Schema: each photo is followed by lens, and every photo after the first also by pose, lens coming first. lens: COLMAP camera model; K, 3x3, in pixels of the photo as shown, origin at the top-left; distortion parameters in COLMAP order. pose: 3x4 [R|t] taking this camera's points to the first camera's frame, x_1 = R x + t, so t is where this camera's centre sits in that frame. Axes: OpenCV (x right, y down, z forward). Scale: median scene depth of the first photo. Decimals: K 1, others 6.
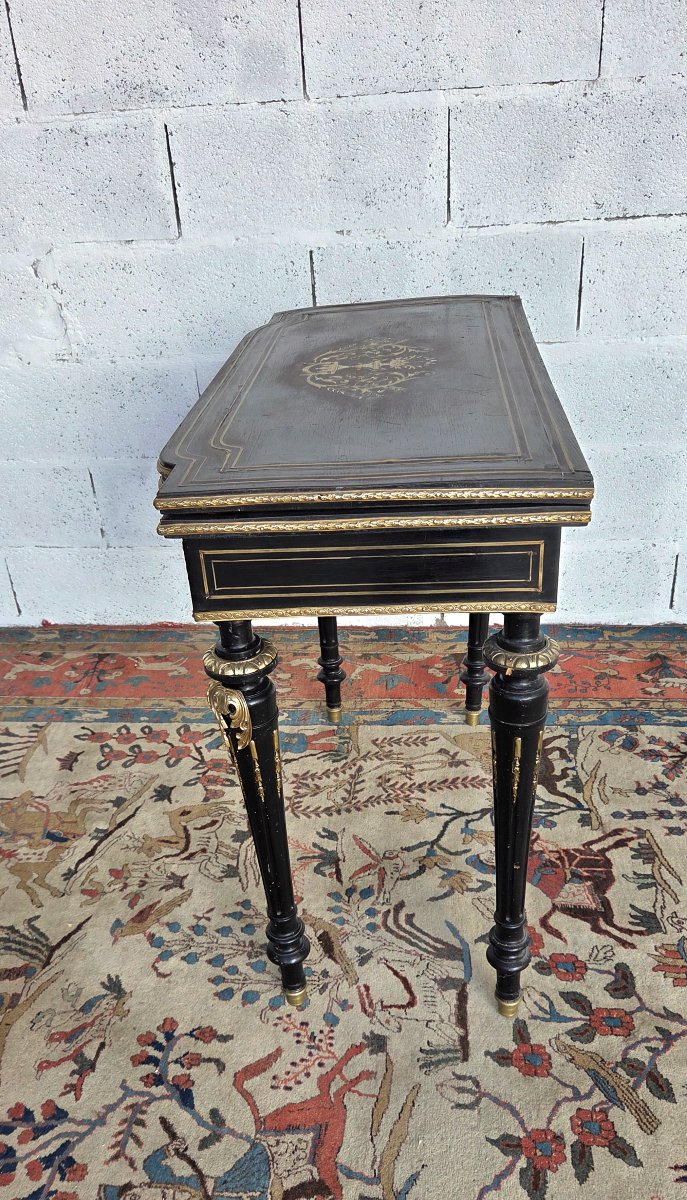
lens RADIAL K [[995.2, 0, 345.0], [0, 995.2, 731.9], [0, 0, 1]] dist [0.075574, -0.064974]
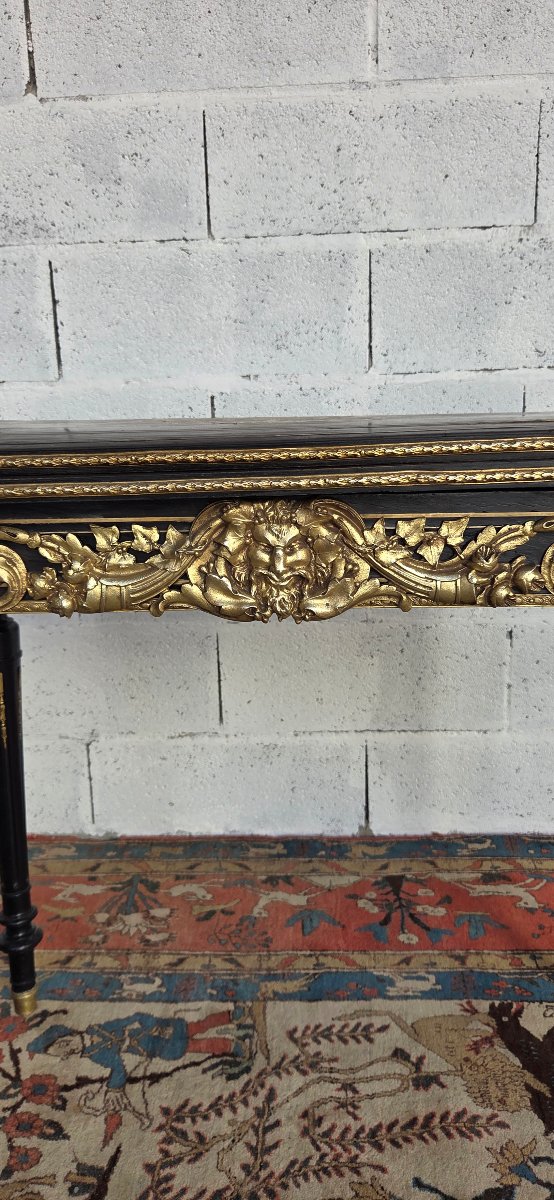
lens RADIAL K [[811.9, 0, 284.7], [0, 811.9, 586.7], [0, 0, 1]] dist [0.066206, -0.062890]
pose [[0.998061, 0.013915, 0.060671, -0.013571], [0.008640, 0.934288, -0.356414, -0.084104], [-0.061644, 0.356247, 0.932356, 0.460136]]
